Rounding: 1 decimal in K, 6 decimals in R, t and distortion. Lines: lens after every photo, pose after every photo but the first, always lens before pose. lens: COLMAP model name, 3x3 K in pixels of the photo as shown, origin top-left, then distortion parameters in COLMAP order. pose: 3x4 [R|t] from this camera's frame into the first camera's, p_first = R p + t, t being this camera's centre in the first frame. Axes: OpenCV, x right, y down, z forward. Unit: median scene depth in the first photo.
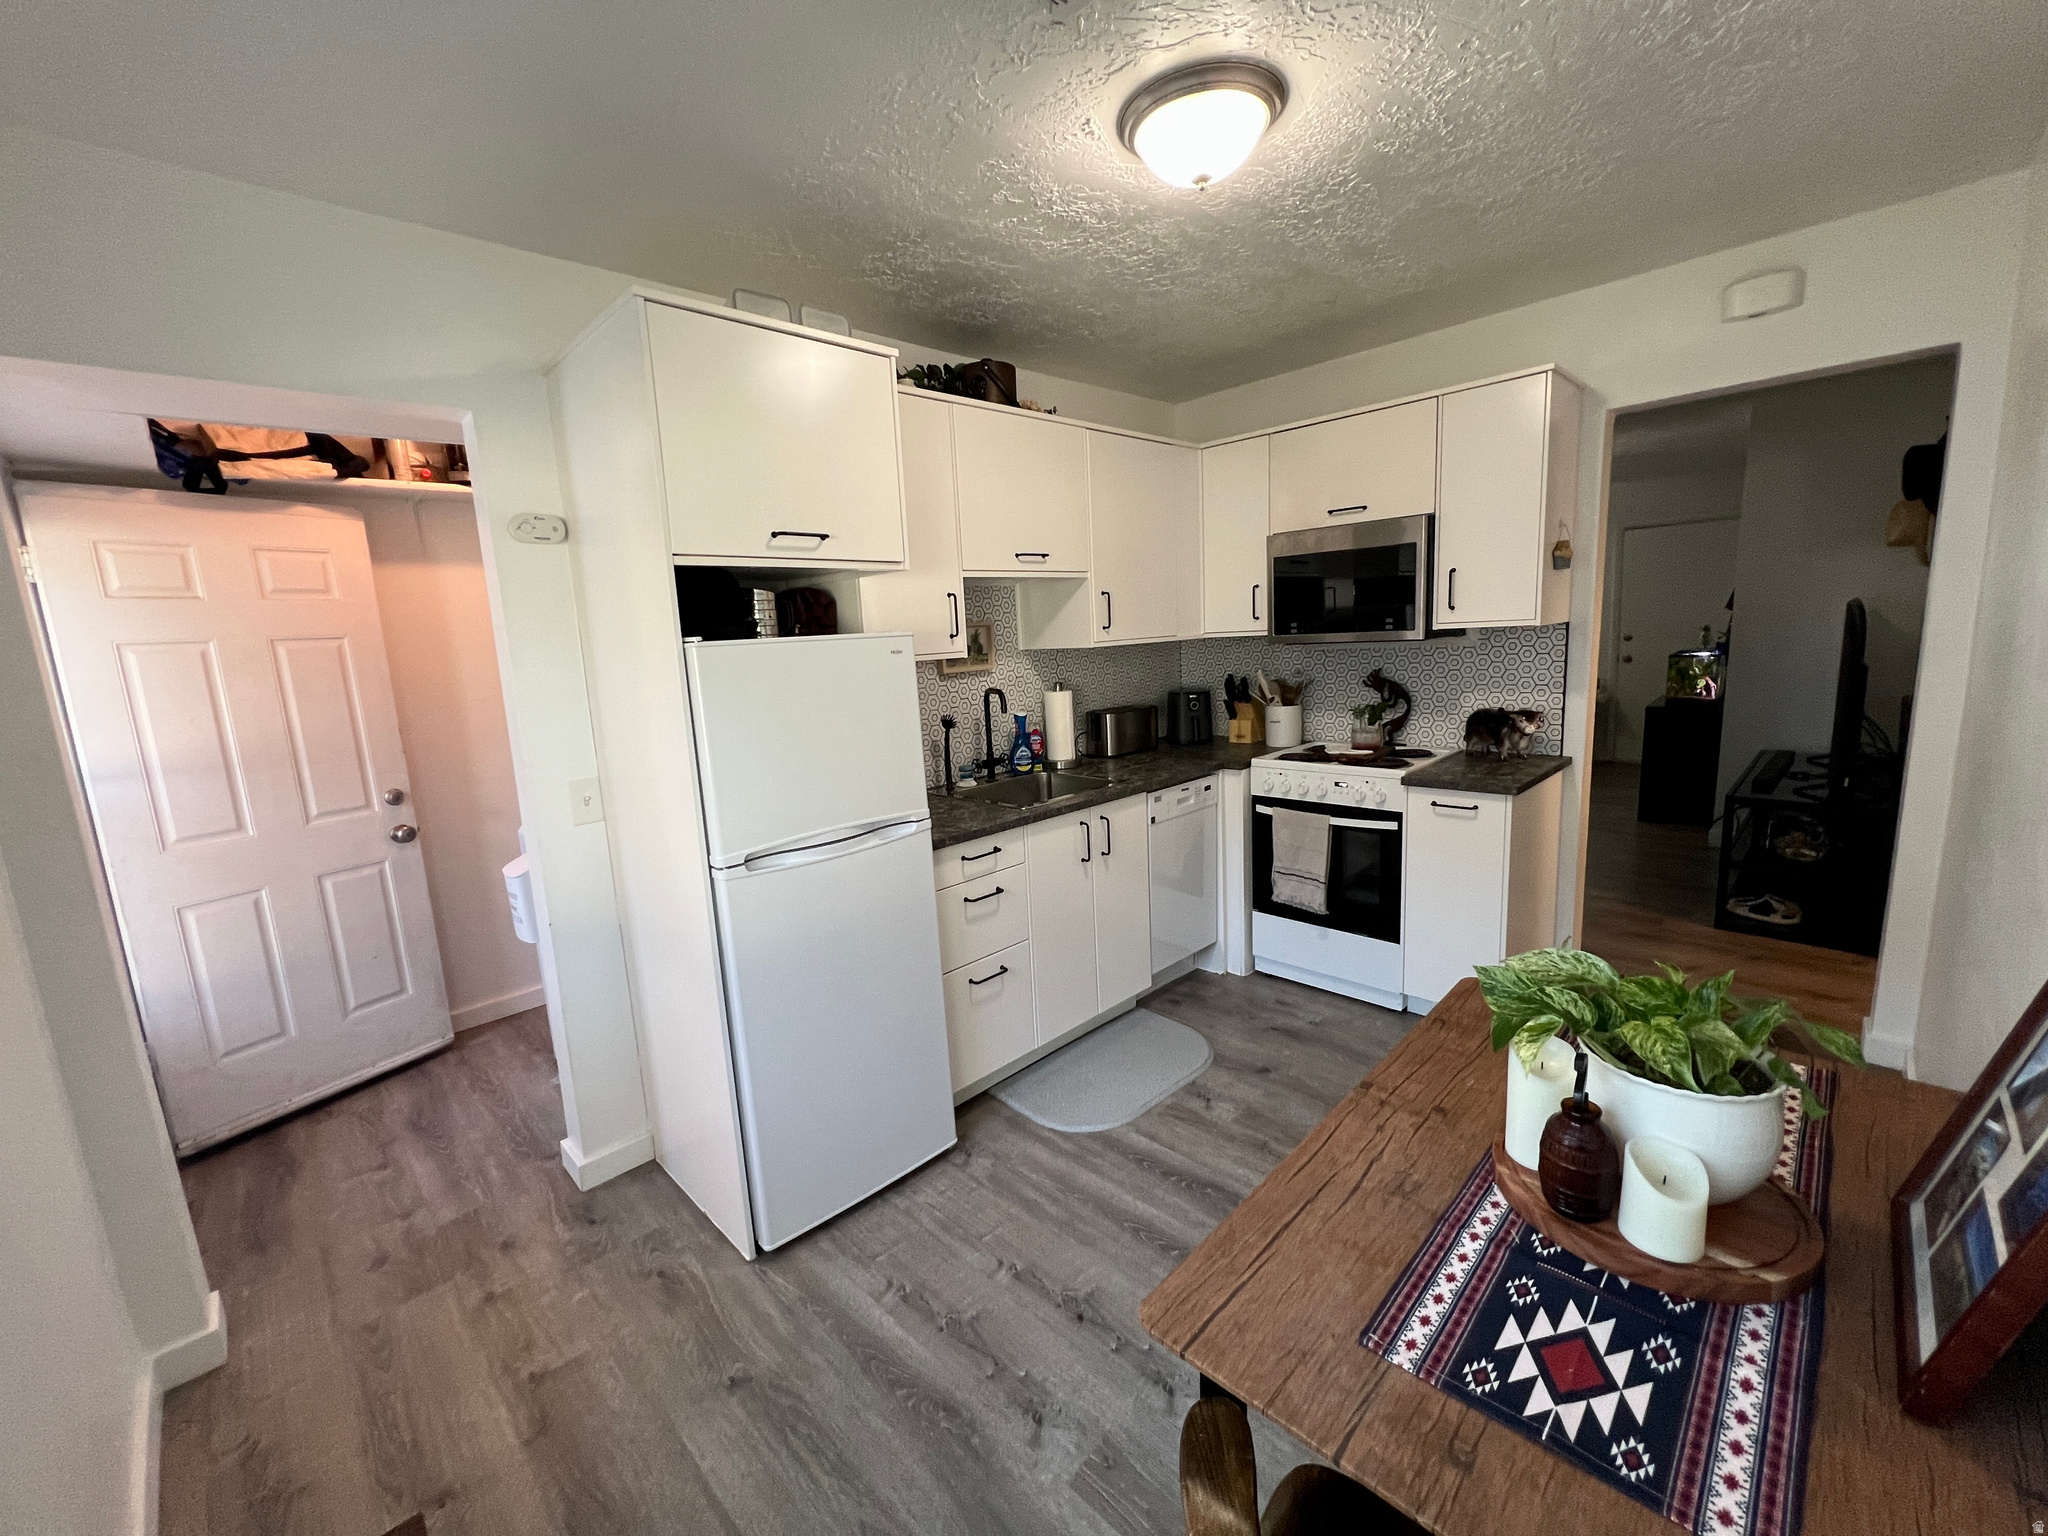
lens RADIAL K [[825.6, 0, 1032.1], [0, 825.6, 767.9], [0, 0, 1]] dist [0.000793, -0.000055]
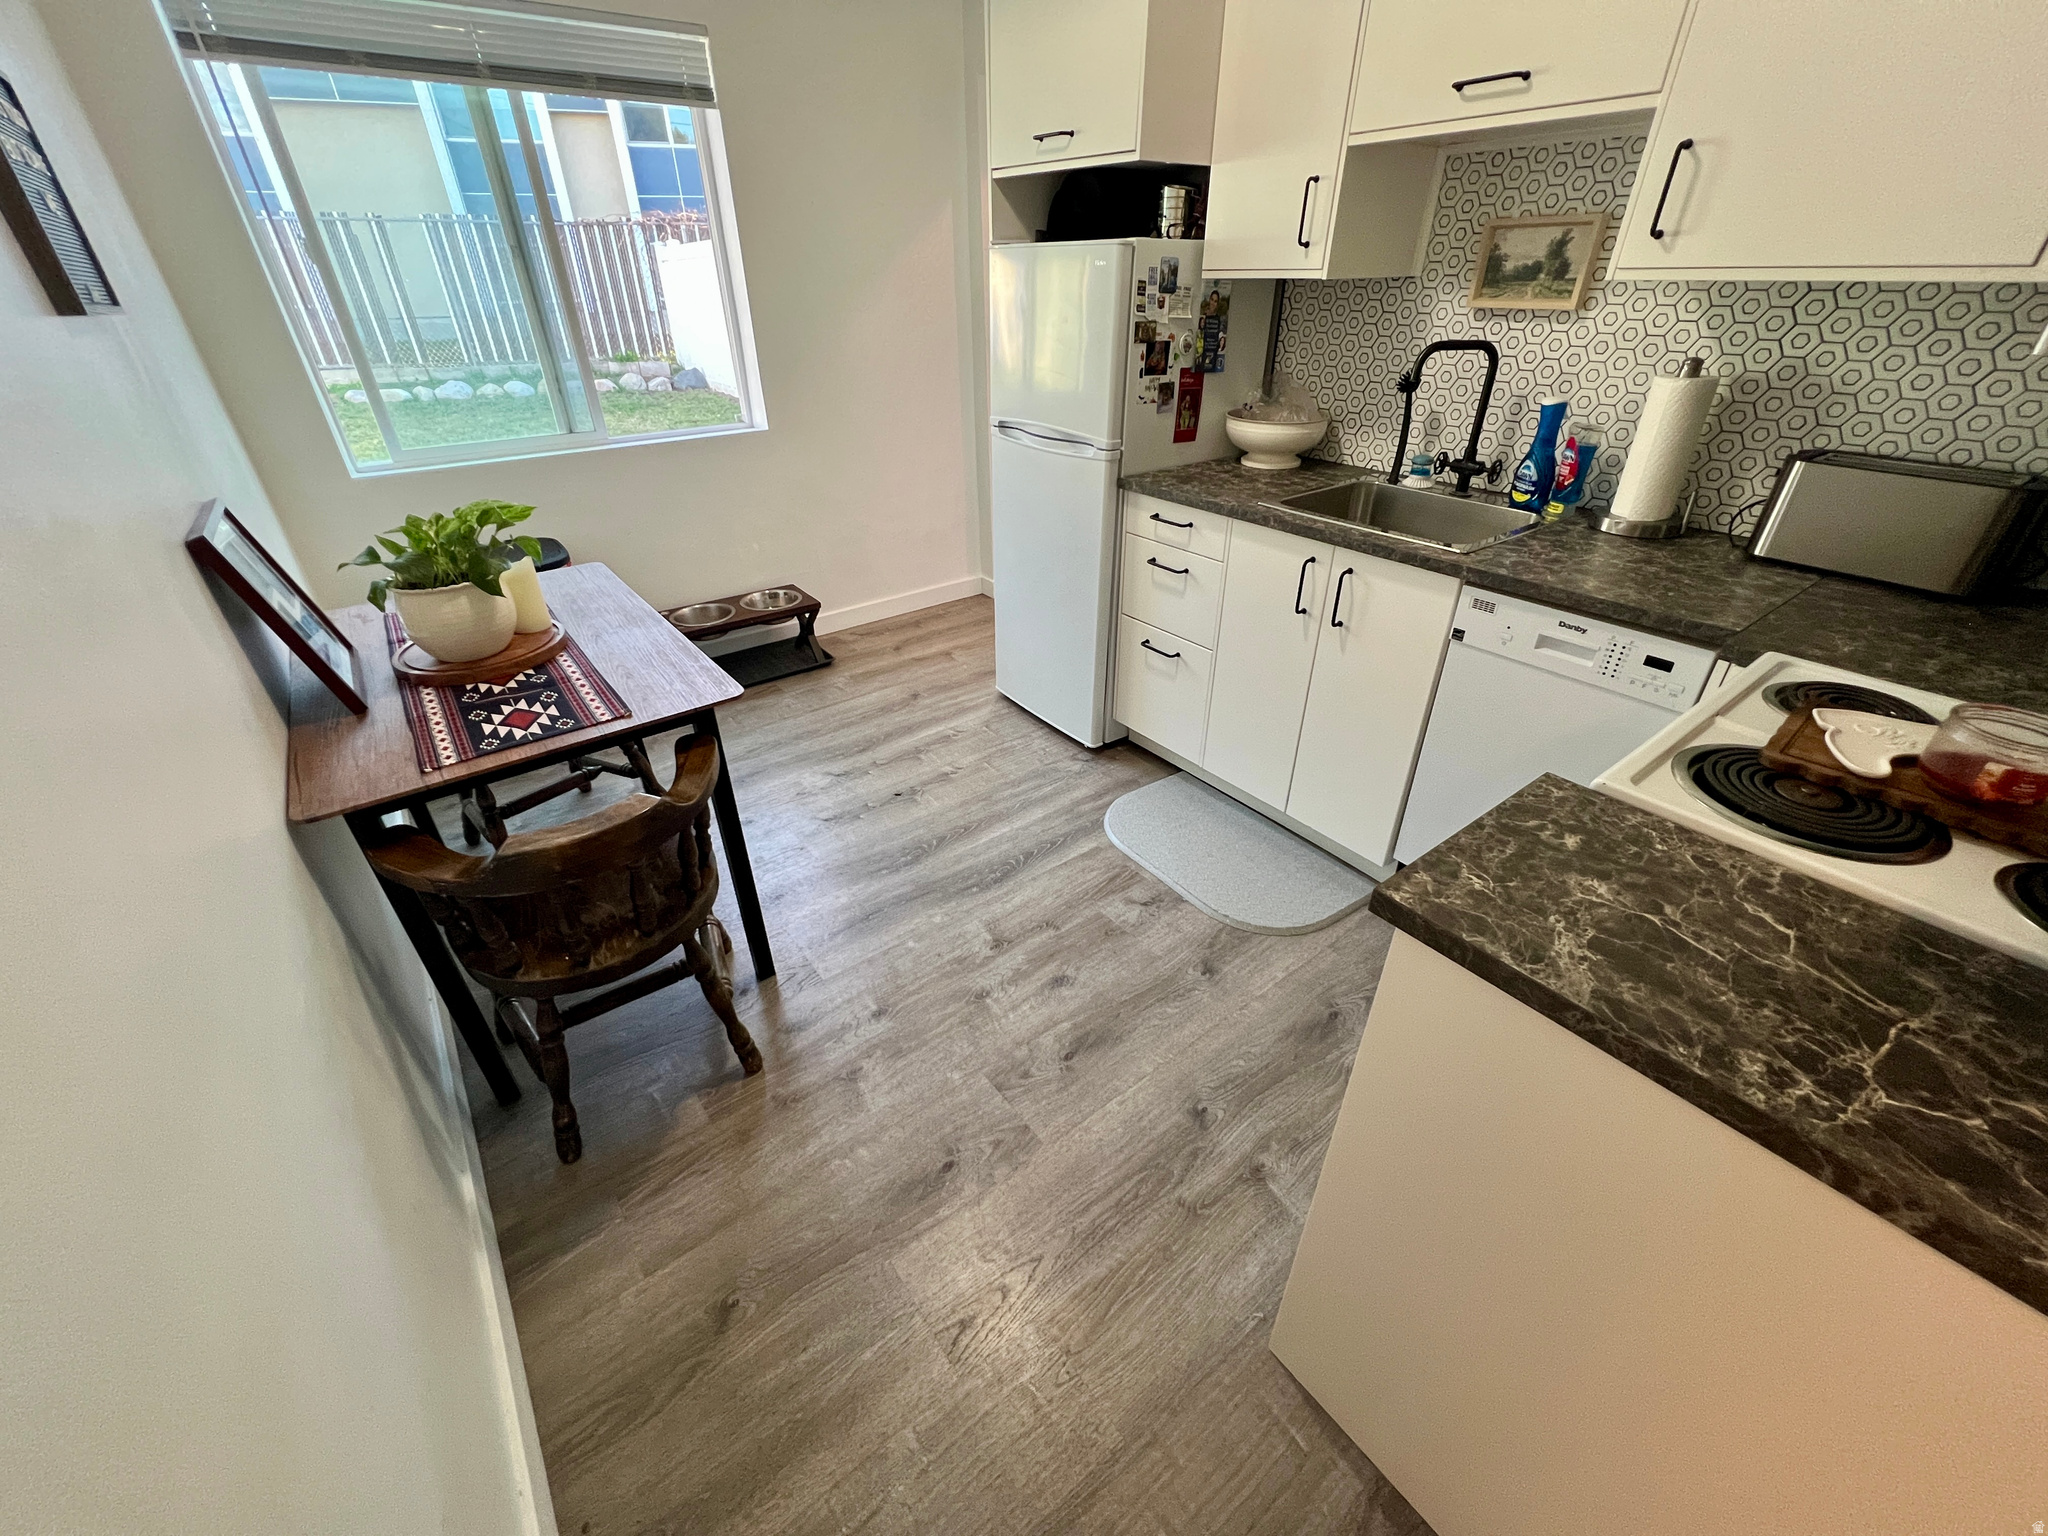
lens RADIAL K [[825.6, 0, 1032.1], [0, 825.6, 767.9], [0, 0, 1]] dist [0.000793, -0.000055]
pose [[-0.130480, 0.560050, -0.818120, 0.861975], [-0.148374, 0.804851, 0.574630, -0.180186], [0.980286, 0.196365, -0.021920, 0.904397]]
